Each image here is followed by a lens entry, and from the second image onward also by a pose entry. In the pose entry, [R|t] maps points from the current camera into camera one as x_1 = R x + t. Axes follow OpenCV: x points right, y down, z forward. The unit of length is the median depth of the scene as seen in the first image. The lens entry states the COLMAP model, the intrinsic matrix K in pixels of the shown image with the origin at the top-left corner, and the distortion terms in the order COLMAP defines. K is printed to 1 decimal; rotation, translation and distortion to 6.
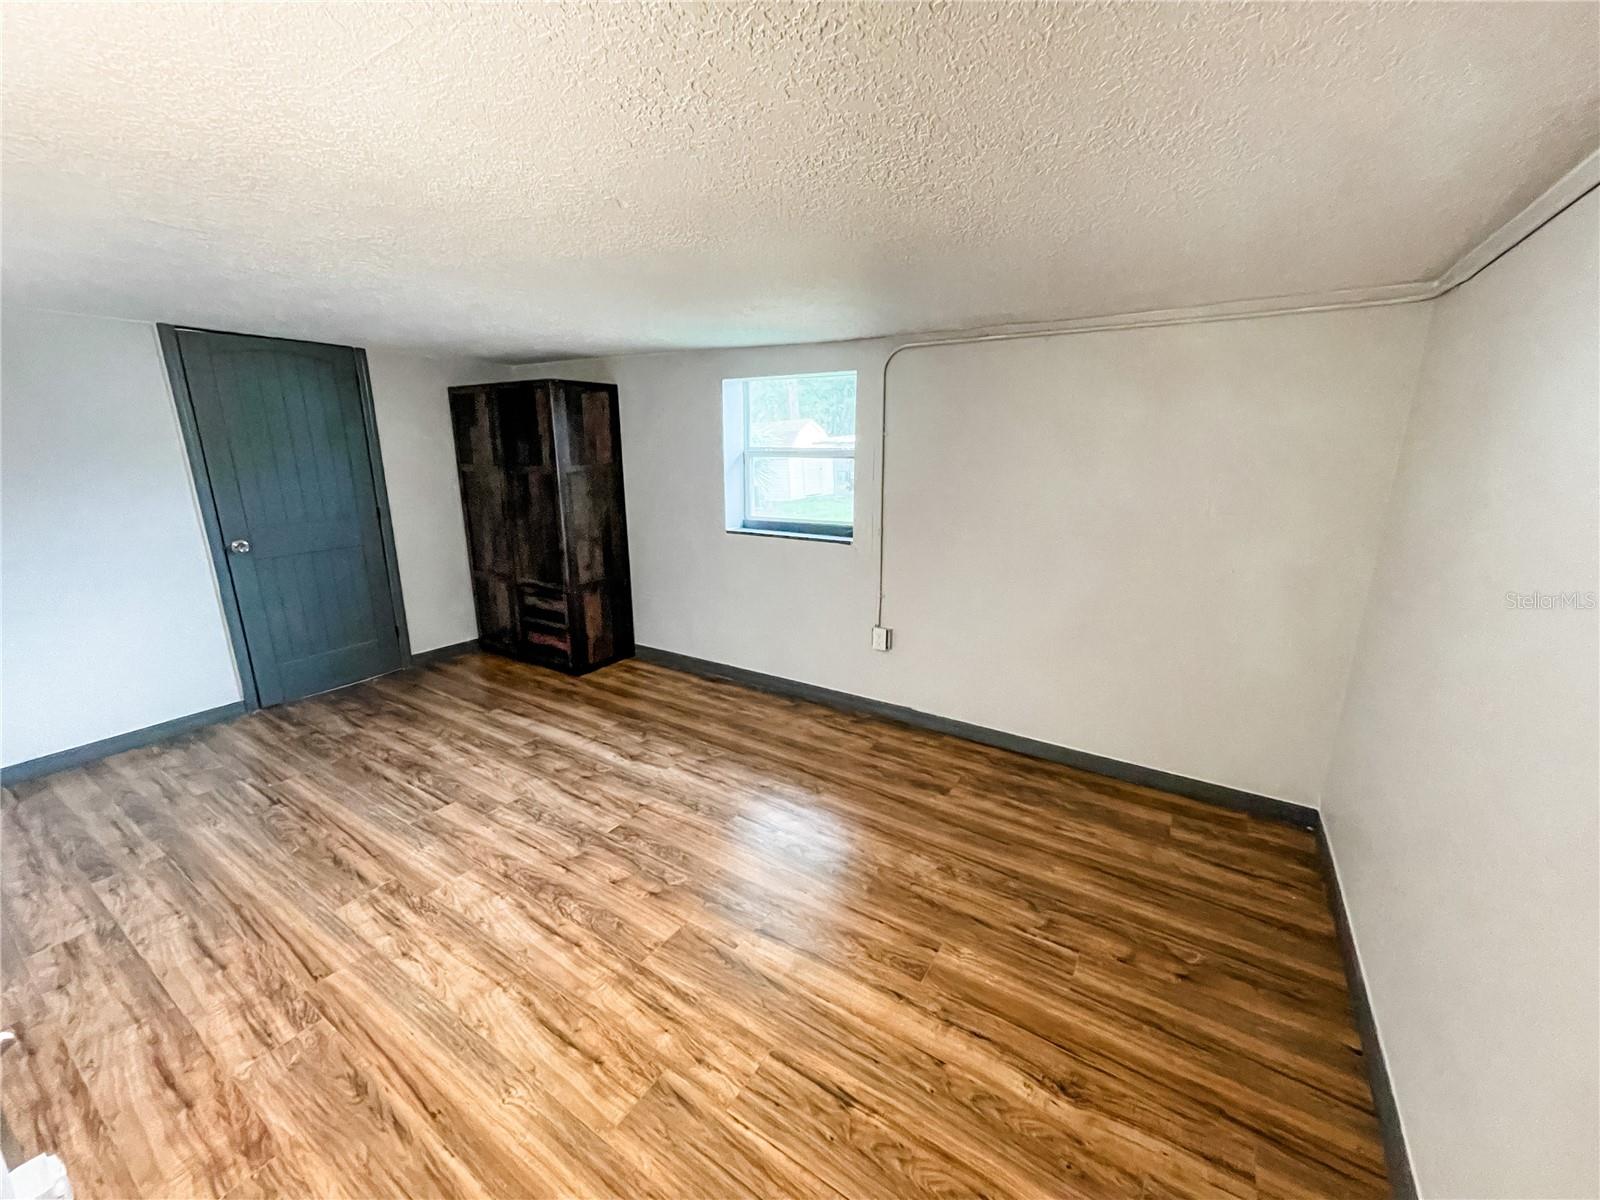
lens RADIAL K [[649.6, 0, 793.7], [0, 649.6, 599.7], [0, 0, 1]] dist [-0.000923, 0.003485]
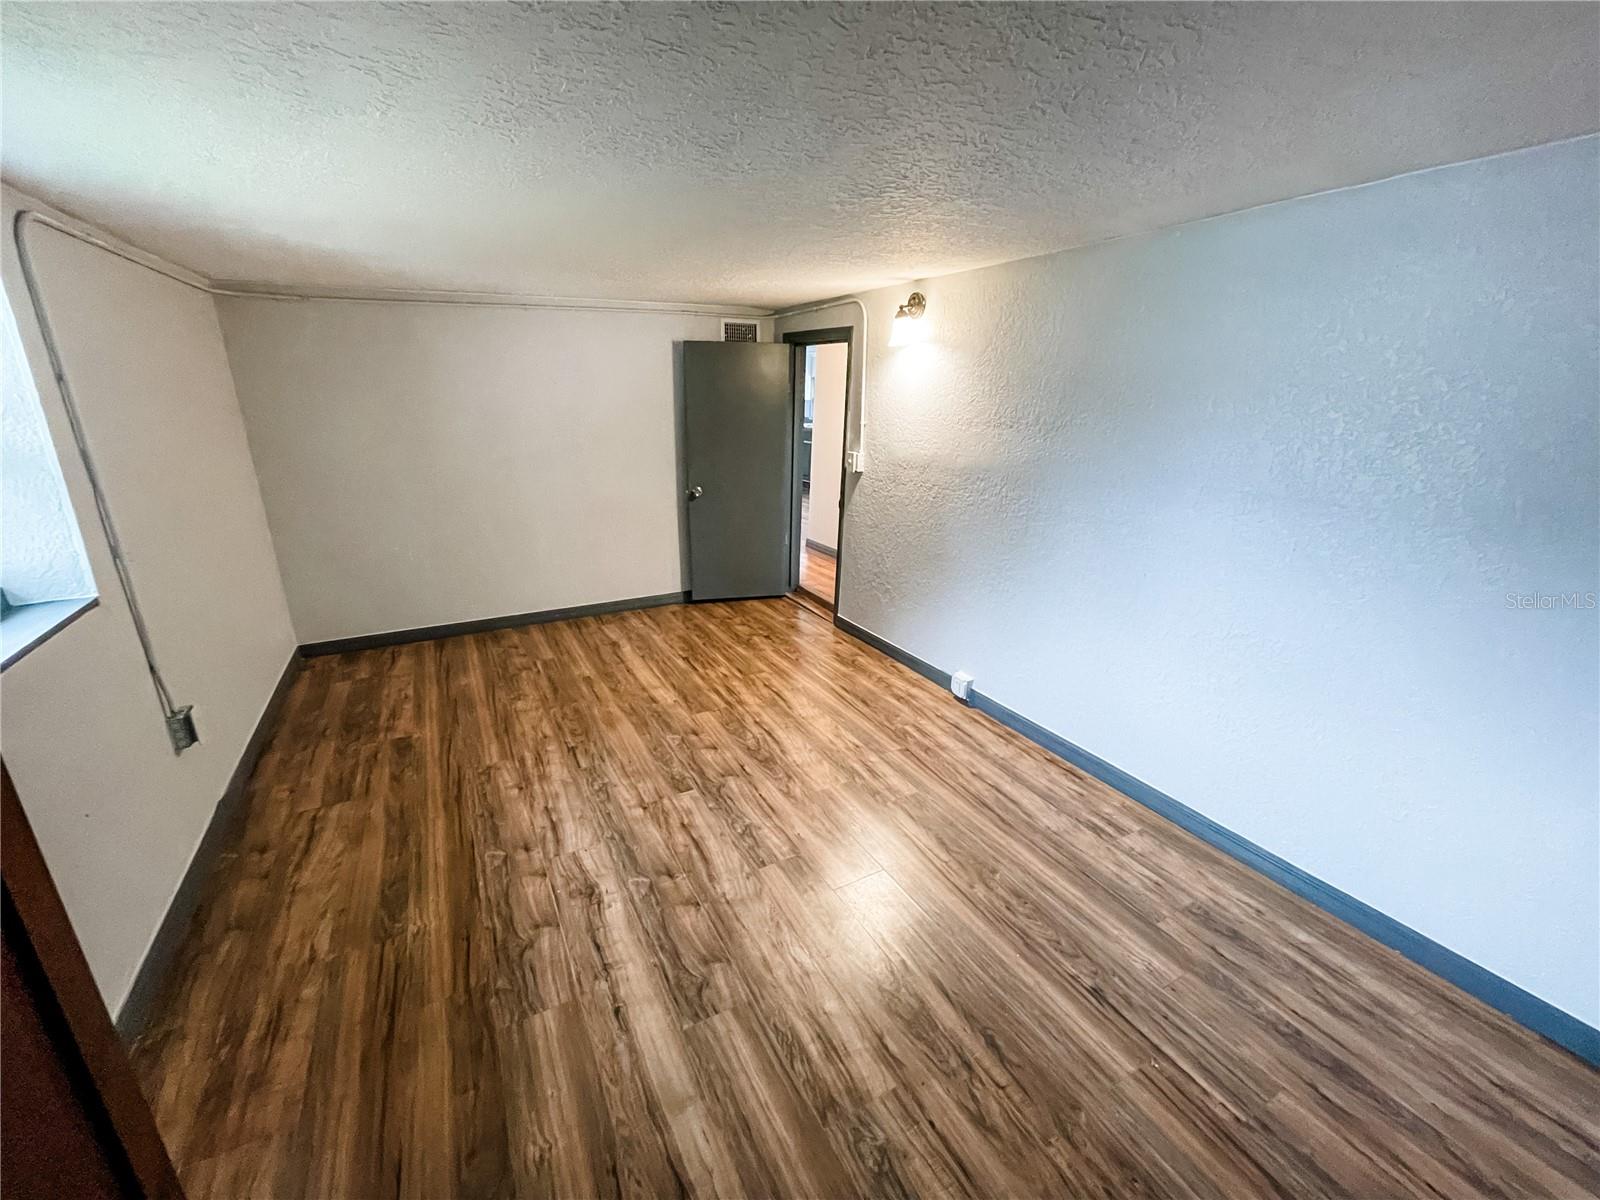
lens RADIAL K [[649.6, 0, 793.7], [0, 649.6, 599.7], [0, 0, 1]] dist [-0.000923, 0.003485]
pose [[-0.880953, -0.151728, 0.448218, -0.795551], [0.109385, 0.856252, 0.504844, -0.371233], [-0.460387, 0.493772, -0.737722, 1.464124]]
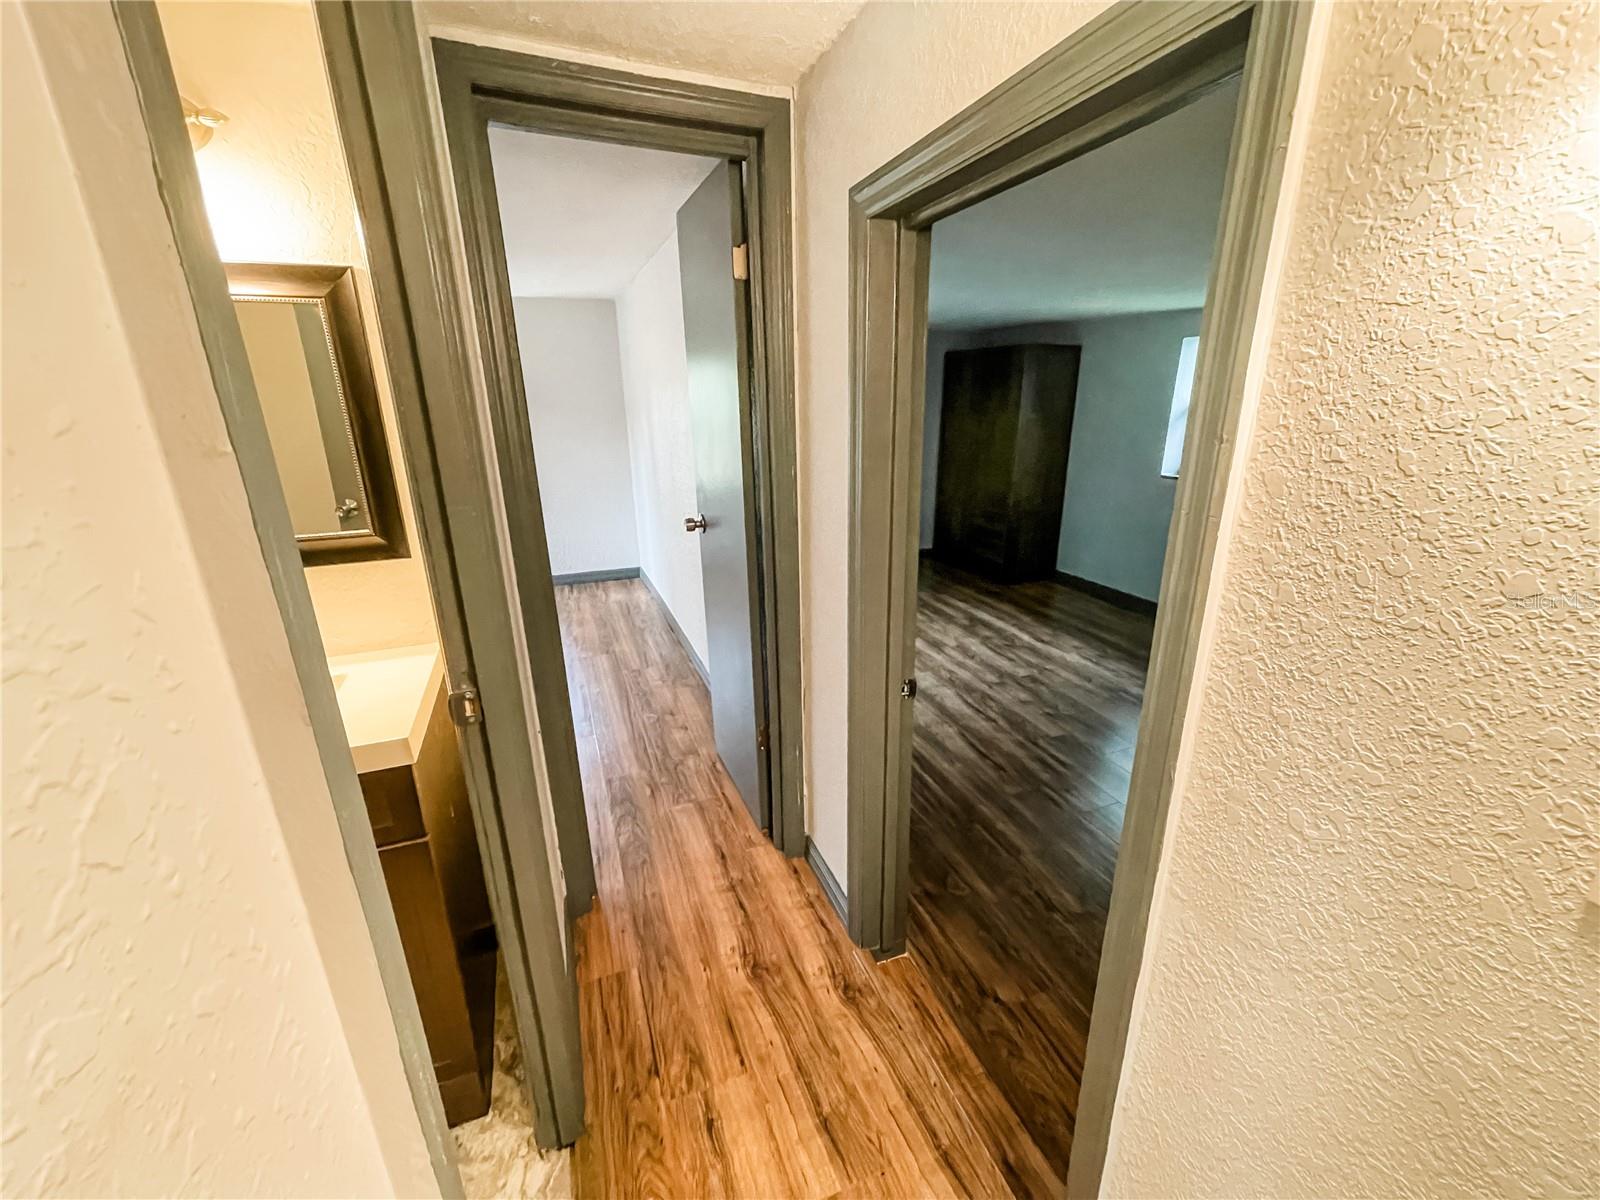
lens RADIAL K [[649.6, 0, 793.7], [0, 649.6, 599.7], [0, 0, 1]] dist [-0.000923, 0.003485]
pose [[0.806790, 0.176863, -0.563746, 0.076970], [-0.141462, 0.984217, 0.106327, 0.110956], [0.573654, -0.006036, 0.819076, -0.404642]]
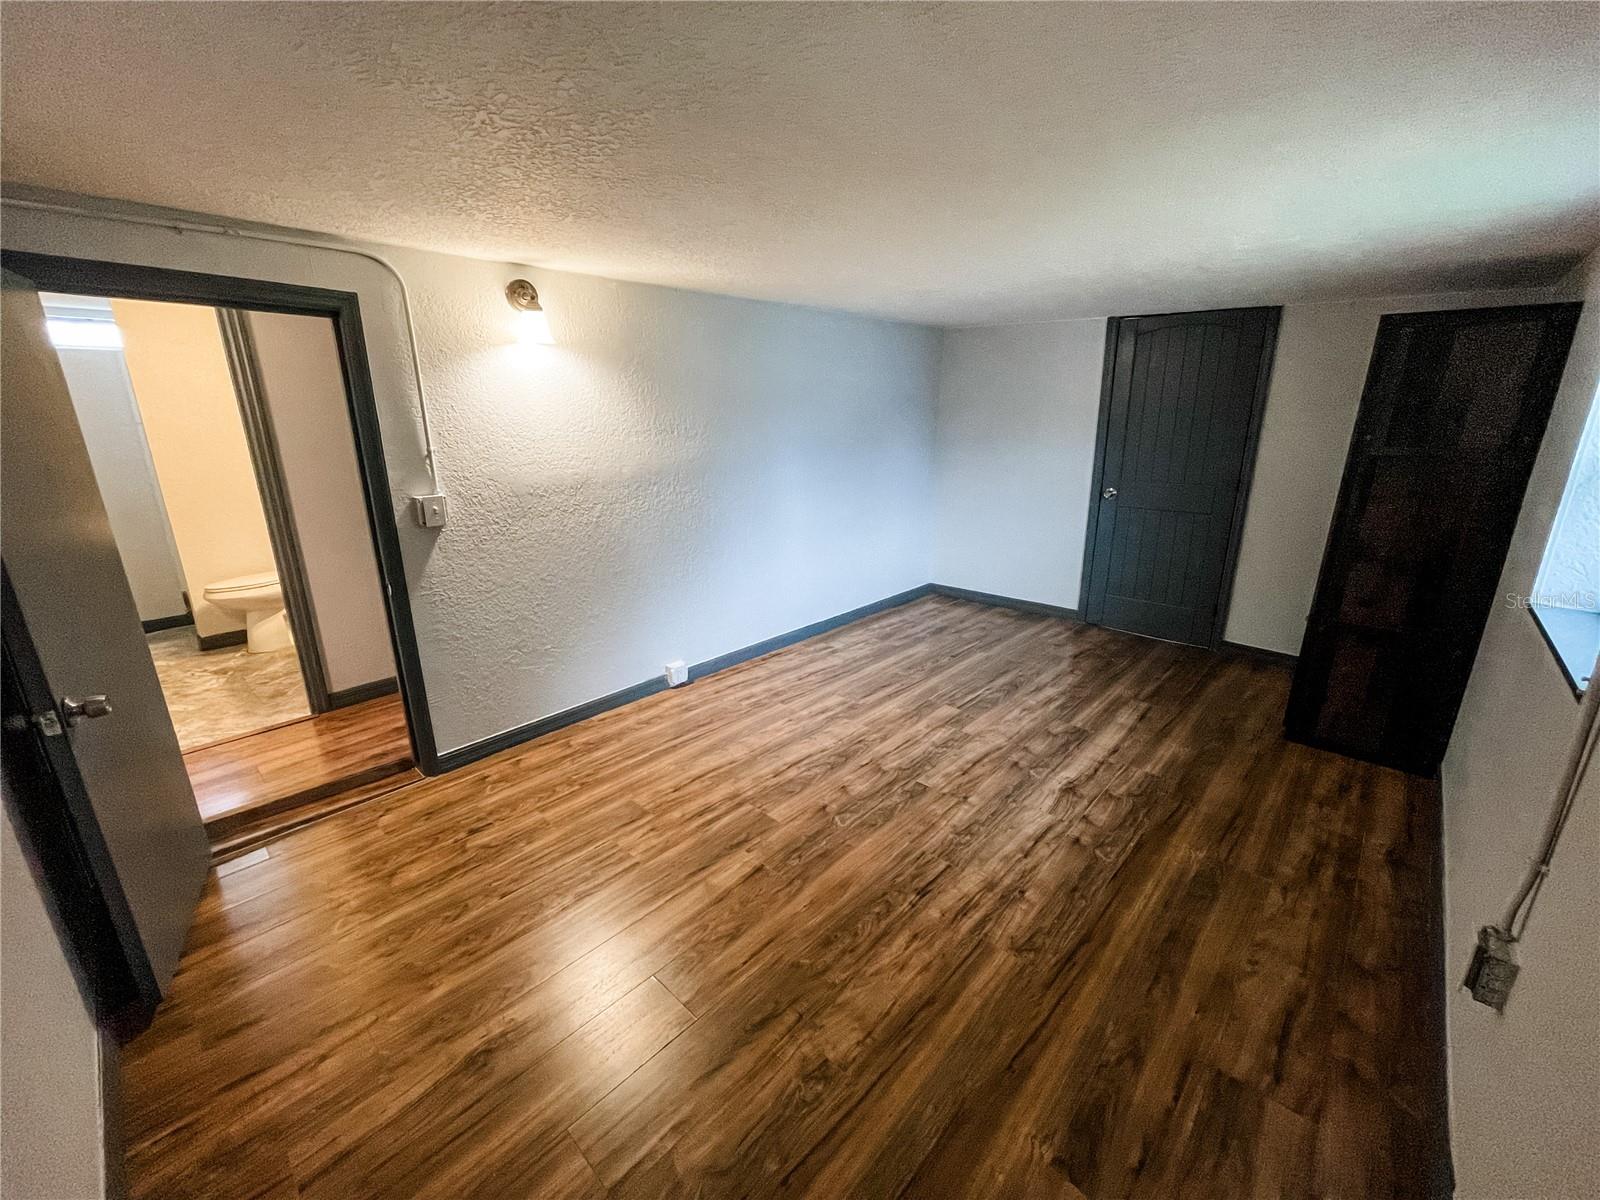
lens RADIAL K [[649.6, 0, 793.7], [0, 649.6, 599.7], [0, 0, 1]] dist [-0.000923, 0.003485]
pose [[-0.180434, 0.283810, -0.941751, 0.633792], [-0.241834, 0.915274, 0.322165, -0.195599], [0.953394, 0.285877, -0.096512, 0.791982]]
